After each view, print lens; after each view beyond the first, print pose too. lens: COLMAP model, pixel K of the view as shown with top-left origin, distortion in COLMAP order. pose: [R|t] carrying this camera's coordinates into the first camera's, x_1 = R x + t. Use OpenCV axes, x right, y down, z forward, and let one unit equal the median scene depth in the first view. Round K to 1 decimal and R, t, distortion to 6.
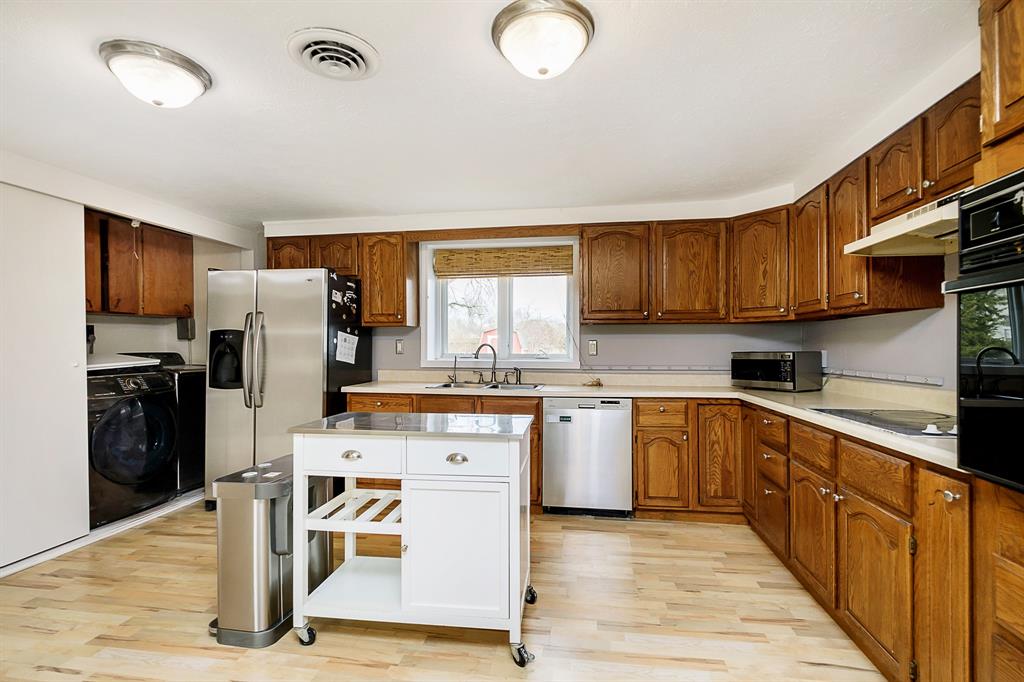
lens RADIAL K [[477.2, 0, 517.4], [0, 477.2, 340.1], [0, 0, 1]] dist [-0.005696, 0.000103]
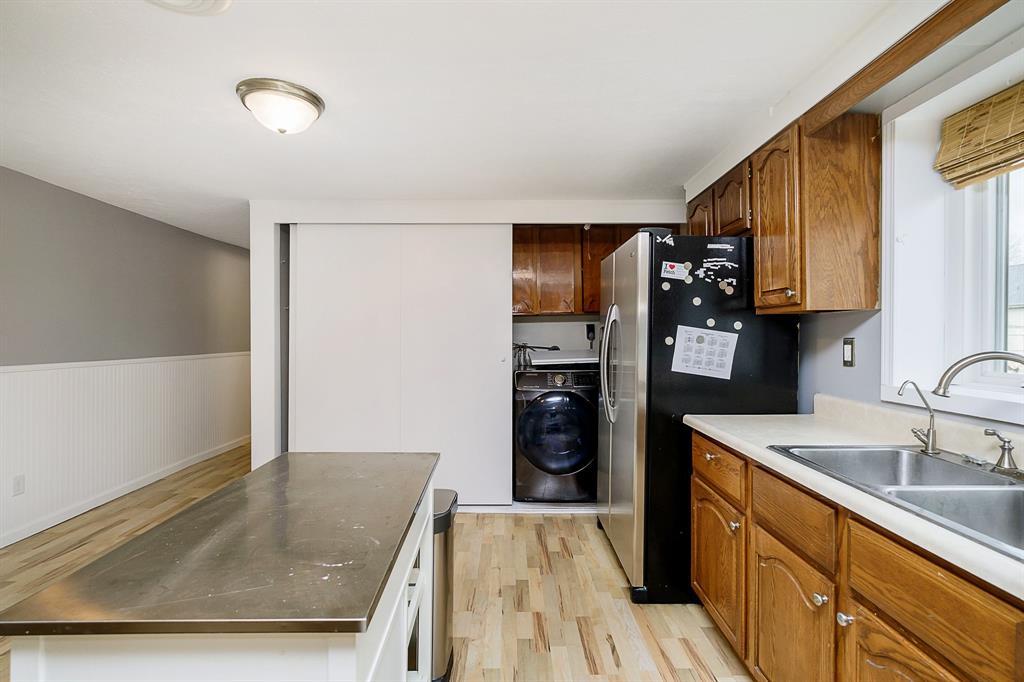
lens RADIAL K [[477.2, 0, 507.7], [0, 477.2, 337.4], [0, 0, 1]] dist [-0.005696, 0.000103]
pose [[0.139731, 0.004281, -0.990180, 0.213814], [0.009176, 0.999942, 0.005618, -0.009089], [0.990147, -0.009871, 0.139683, 0.685118]]
